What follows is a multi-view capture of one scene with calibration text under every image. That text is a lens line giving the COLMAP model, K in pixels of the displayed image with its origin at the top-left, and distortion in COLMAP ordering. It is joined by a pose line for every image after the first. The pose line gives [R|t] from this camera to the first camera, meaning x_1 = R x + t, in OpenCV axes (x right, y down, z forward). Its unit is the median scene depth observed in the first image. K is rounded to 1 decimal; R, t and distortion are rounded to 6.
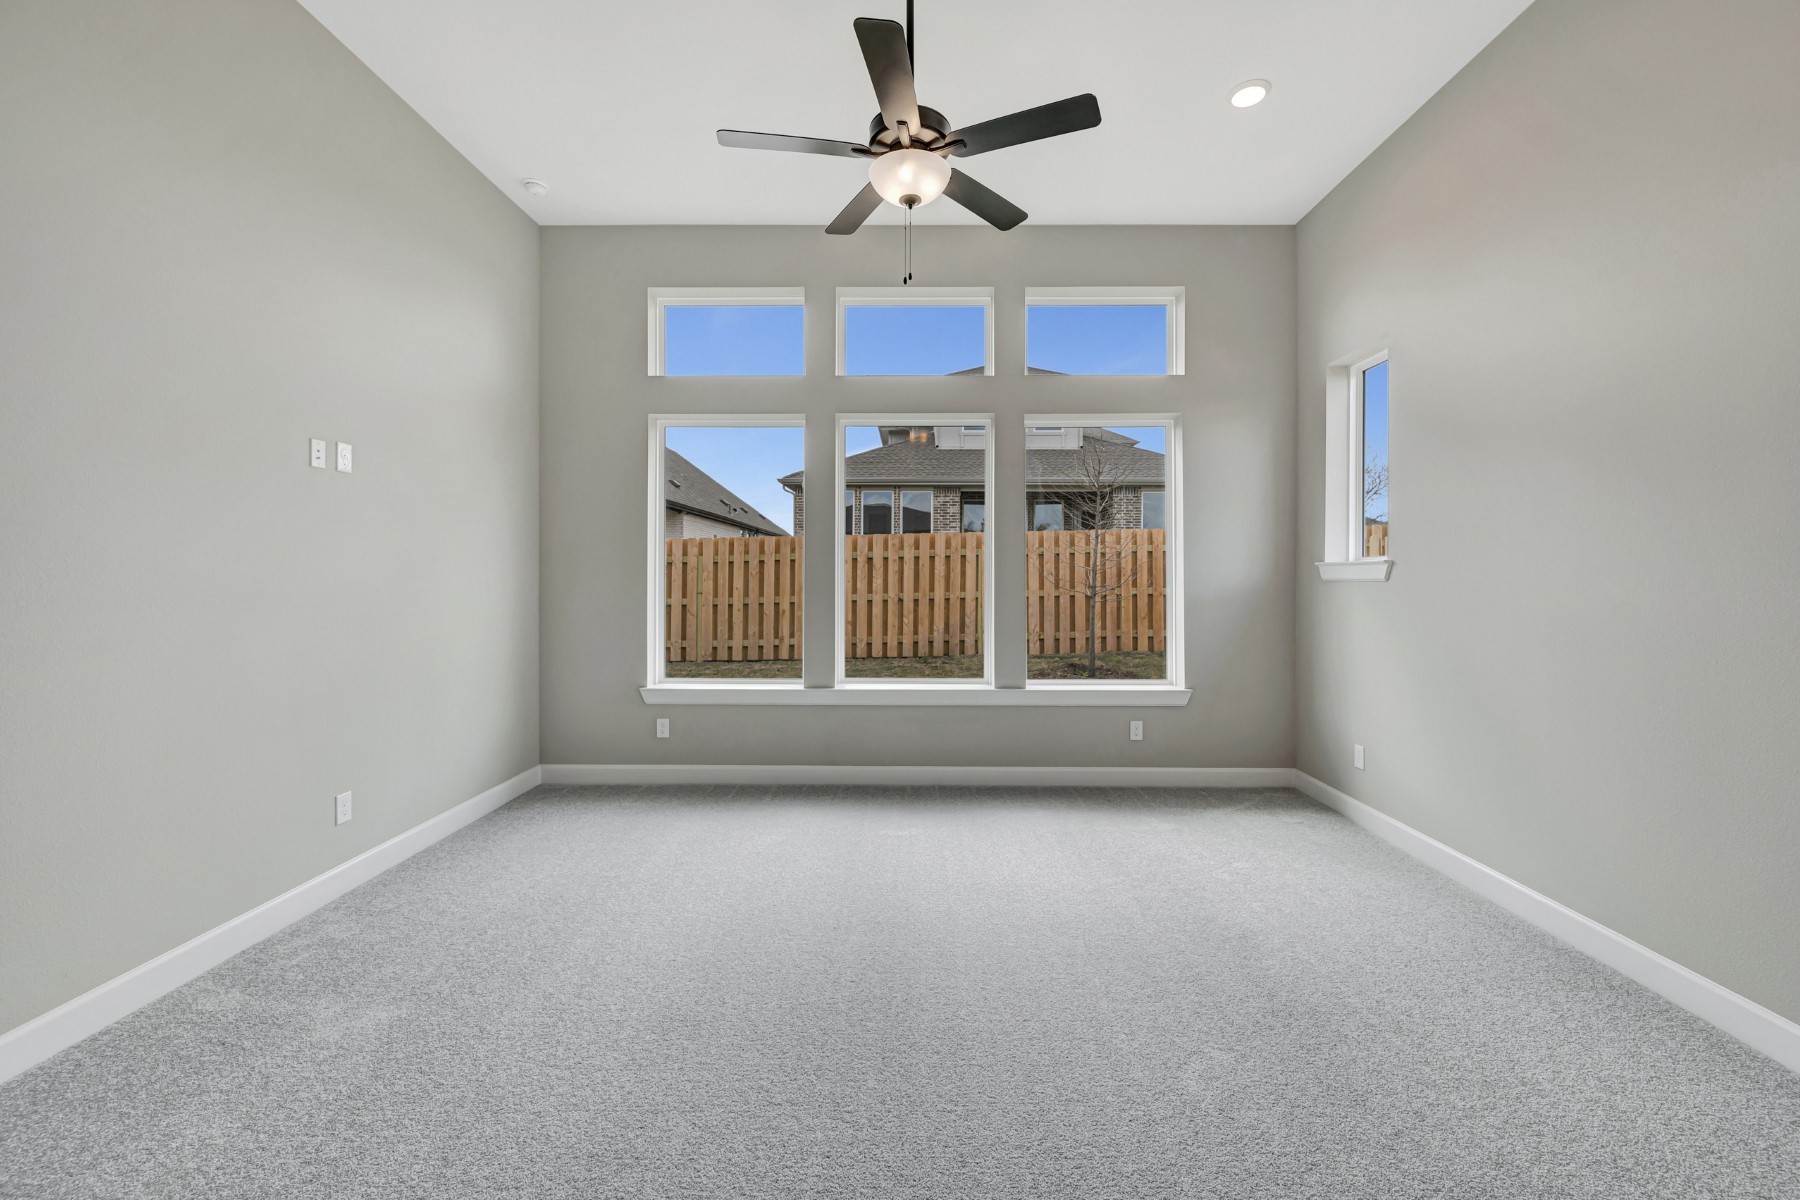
lens RADIAL K [[718.8, 0, 906.8], [0, 718.8, 573.1], [0, 0, 1]] dist [-0.000990, -0.000155]
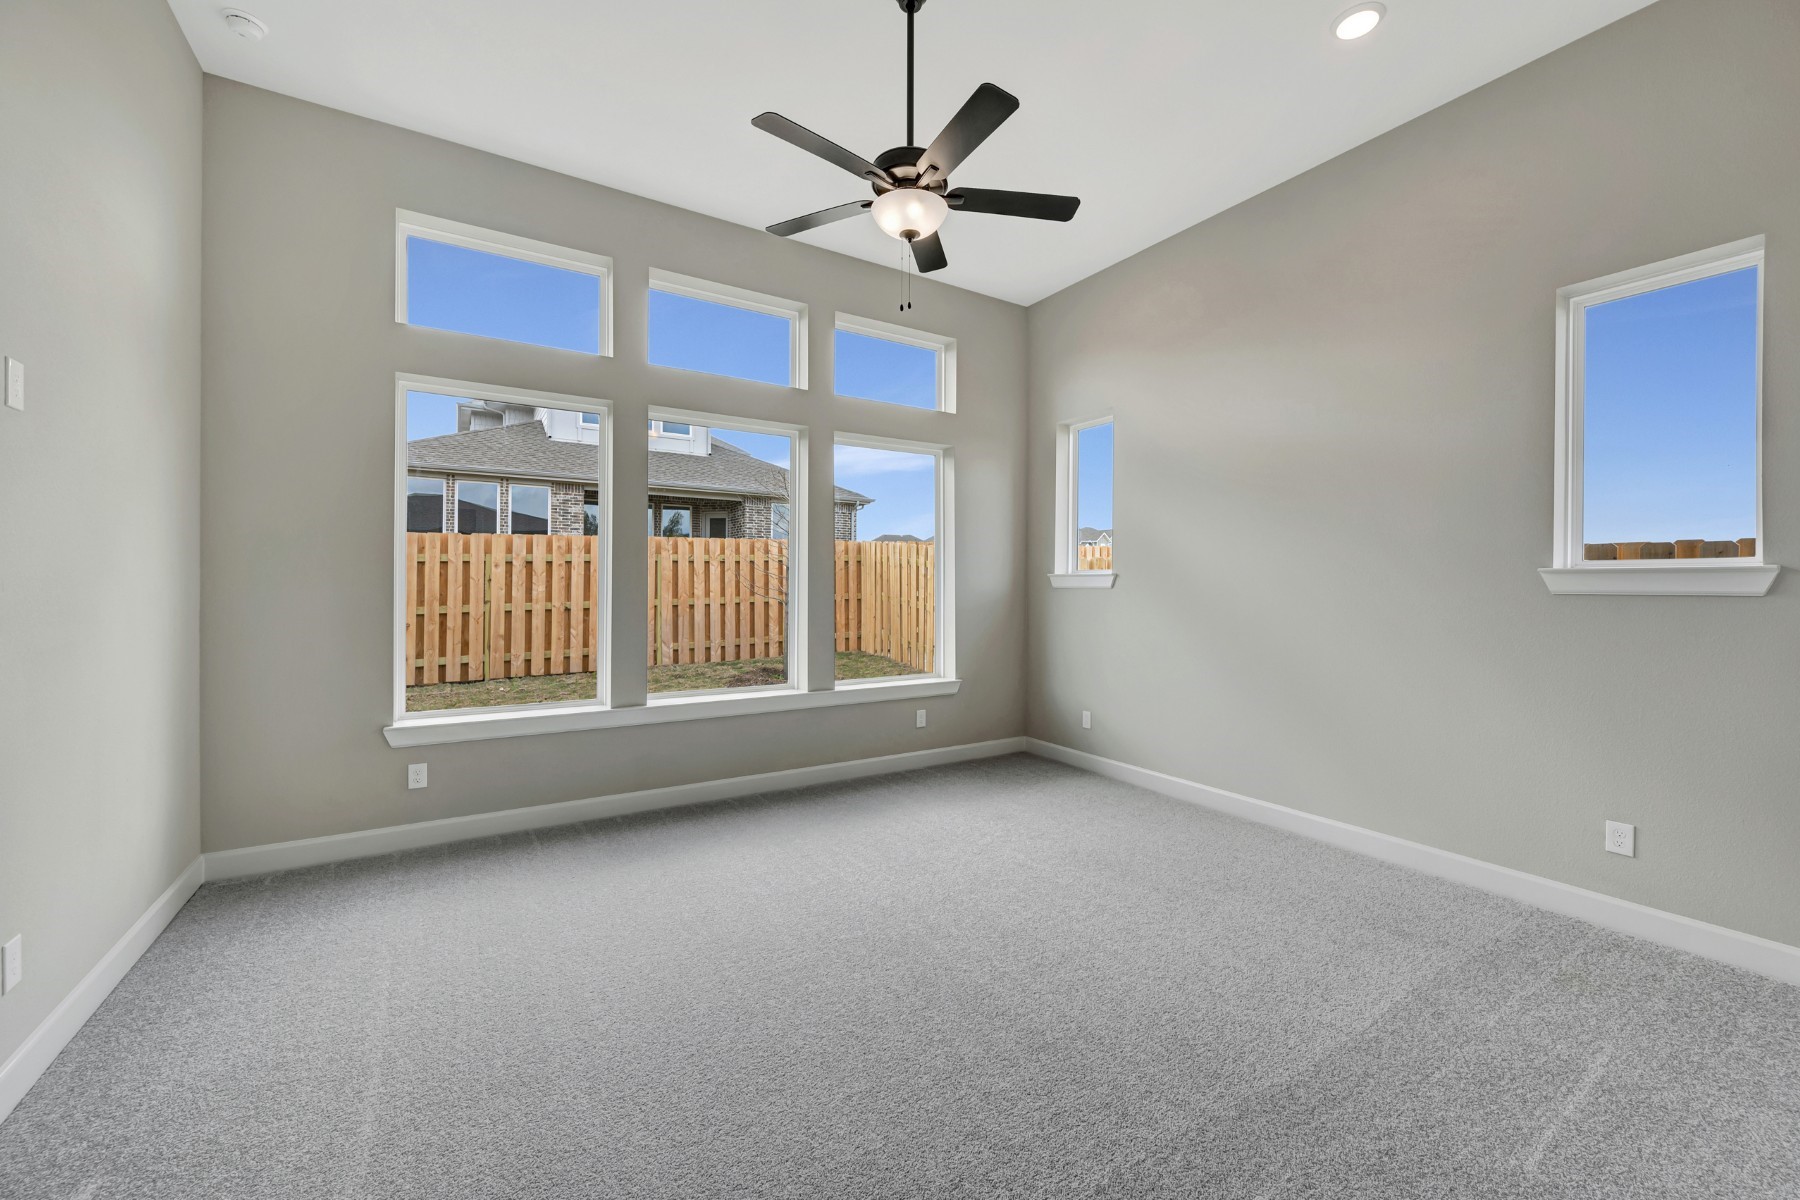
lens RADIAL K [[716.8, 0, 907.3], [0, 716.8, 581.2], [0, 0, 1]] dist [0.001649, 0.000221]
pose [[0.838005, 0.005686, 0.545632, -0.141160], [-0.006470, 0.999979, -0.000484, 0.000180], [-0.545624, -0.003125, 0.838025, 0.023877]]
